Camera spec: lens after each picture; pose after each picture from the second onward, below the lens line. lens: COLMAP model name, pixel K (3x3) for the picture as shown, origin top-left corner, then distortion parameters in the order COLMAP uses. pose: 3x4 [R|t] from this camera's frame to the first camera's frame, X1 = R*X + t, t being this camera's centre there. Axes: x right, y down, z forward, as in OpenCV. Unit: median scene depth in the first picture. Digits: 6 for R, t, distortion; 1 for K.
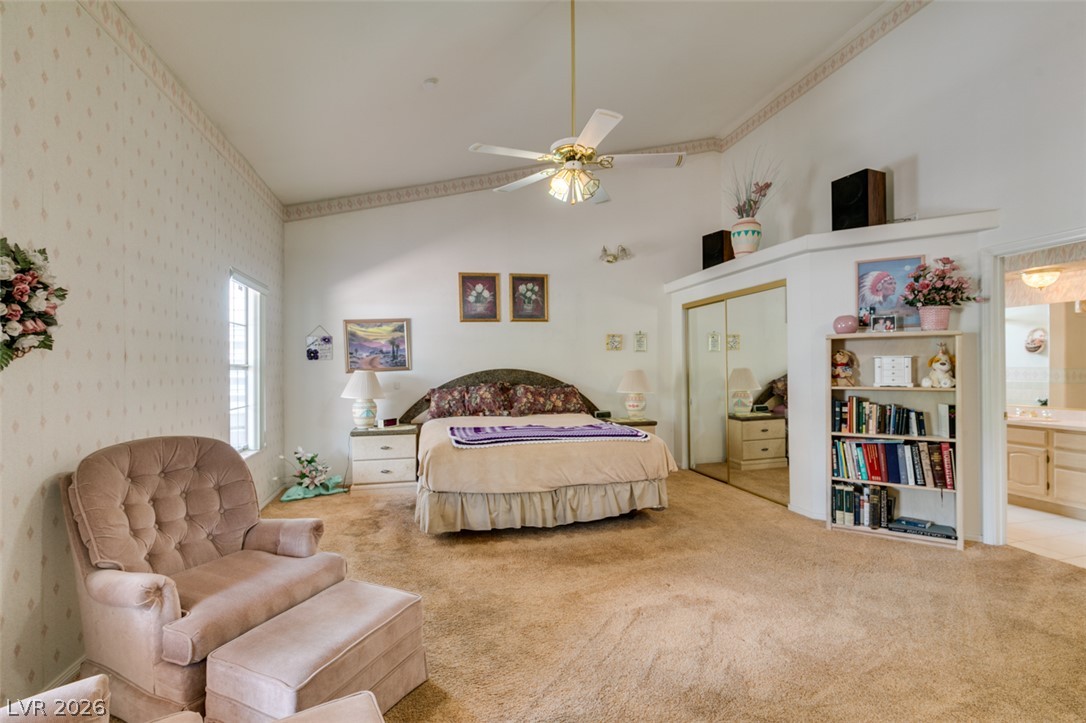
lens RADIAL K [[487.3, 0, 540.1], [0, 487.3, 377.6], [0, 0, 1]] dist [0.000981, -0.000963]
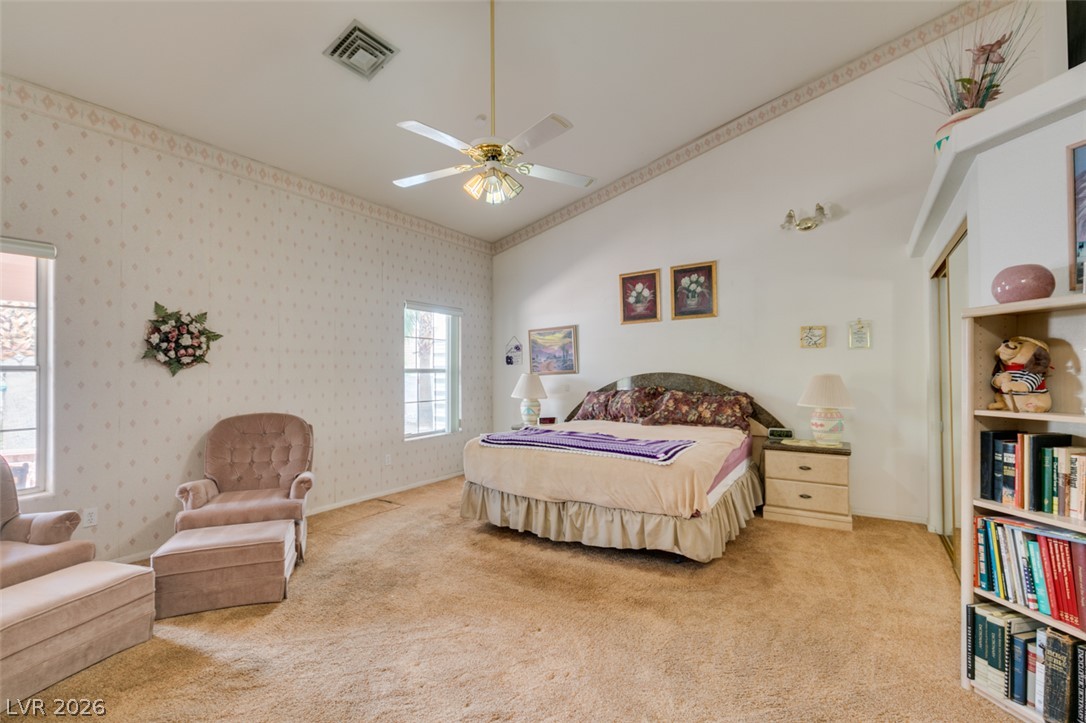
lens RADIAL K [[487.3, 0, 540.1], [0, 487.3, 377.6], [0, 0, 1]] dist [0.000981, -0.000963]
pose [[0.678158, 0.010717, -0.734838, 0.655707], [-0.013562, 0.999906, 0.002067, -0.010747], [0.734791, 0.008564, 0.678240, 0.315135]]
